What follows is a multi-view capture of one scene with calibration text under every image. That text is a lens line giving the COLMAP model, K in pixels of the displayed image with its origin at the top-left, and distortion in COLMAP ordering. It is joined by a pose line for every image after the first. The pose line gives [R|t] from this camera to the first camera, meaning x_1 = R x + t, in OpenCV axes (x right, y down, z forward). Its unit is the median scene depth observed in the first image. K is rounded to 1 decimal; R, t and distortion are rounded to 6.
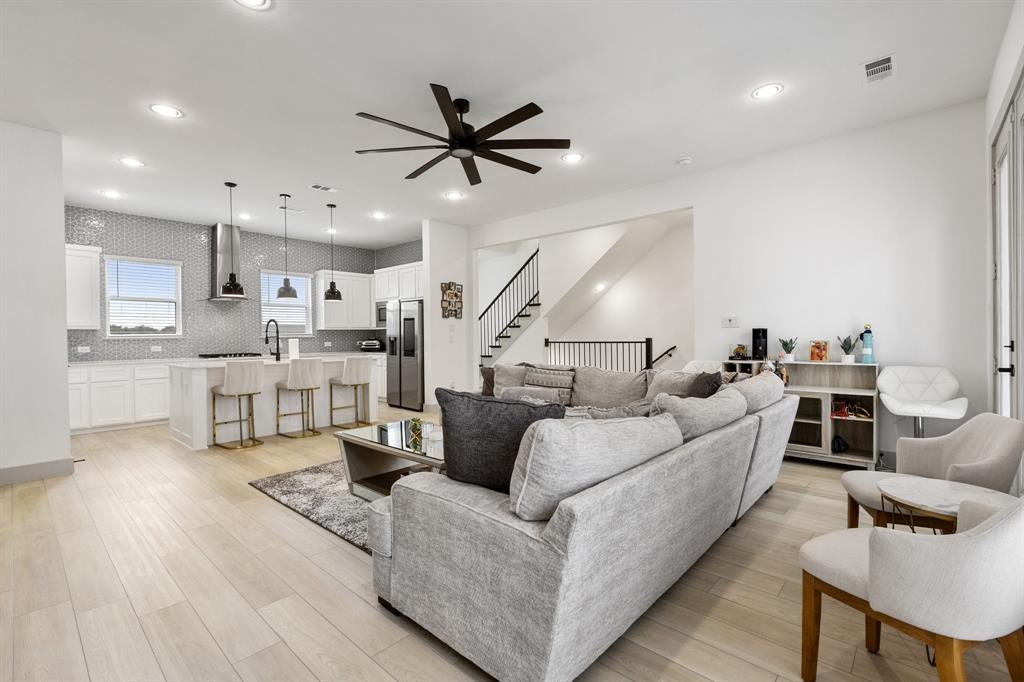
lens RADIAL K [[453.1, 0, 510.9], [0, 453.1, 340.0], [0, 0, 1]] dist [-0.004591, 0.000532]
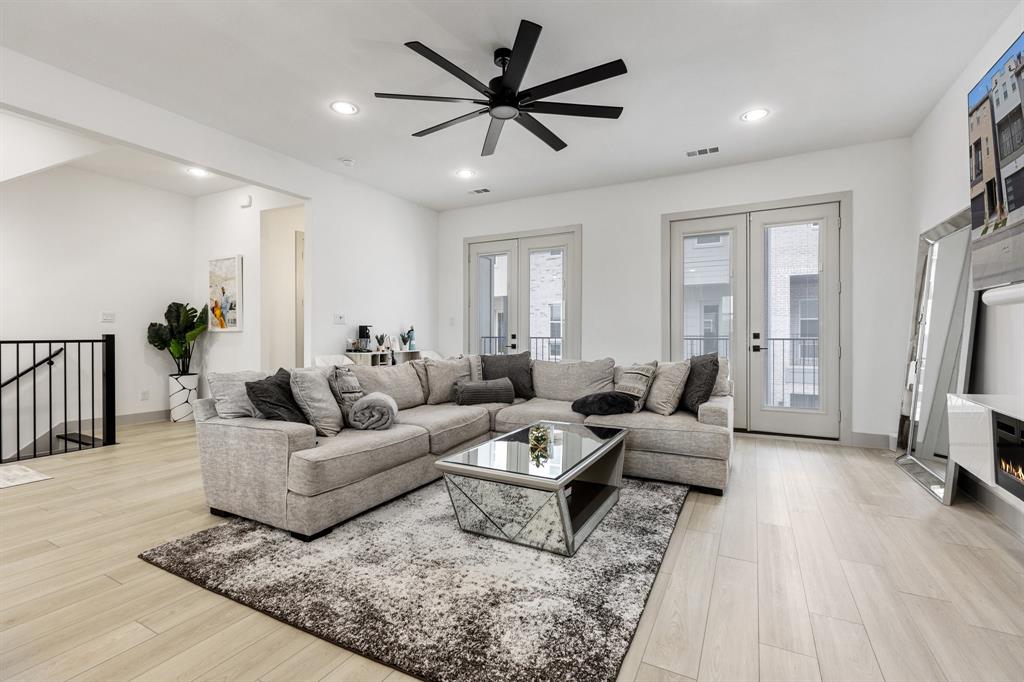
lens RADIAL K [[453.1, 0, 511.2], [0, 453.1, 335.3], [0, 0, 1]] dist [-0.004591, 0.000532]
pose [[-0.238177, 0.009137, 0.971179, -0.432825], [0.013352, 0.999892, -0.006133, 0.007954], [-0.971130, 0.011506, -0.238274, 0.549142]]
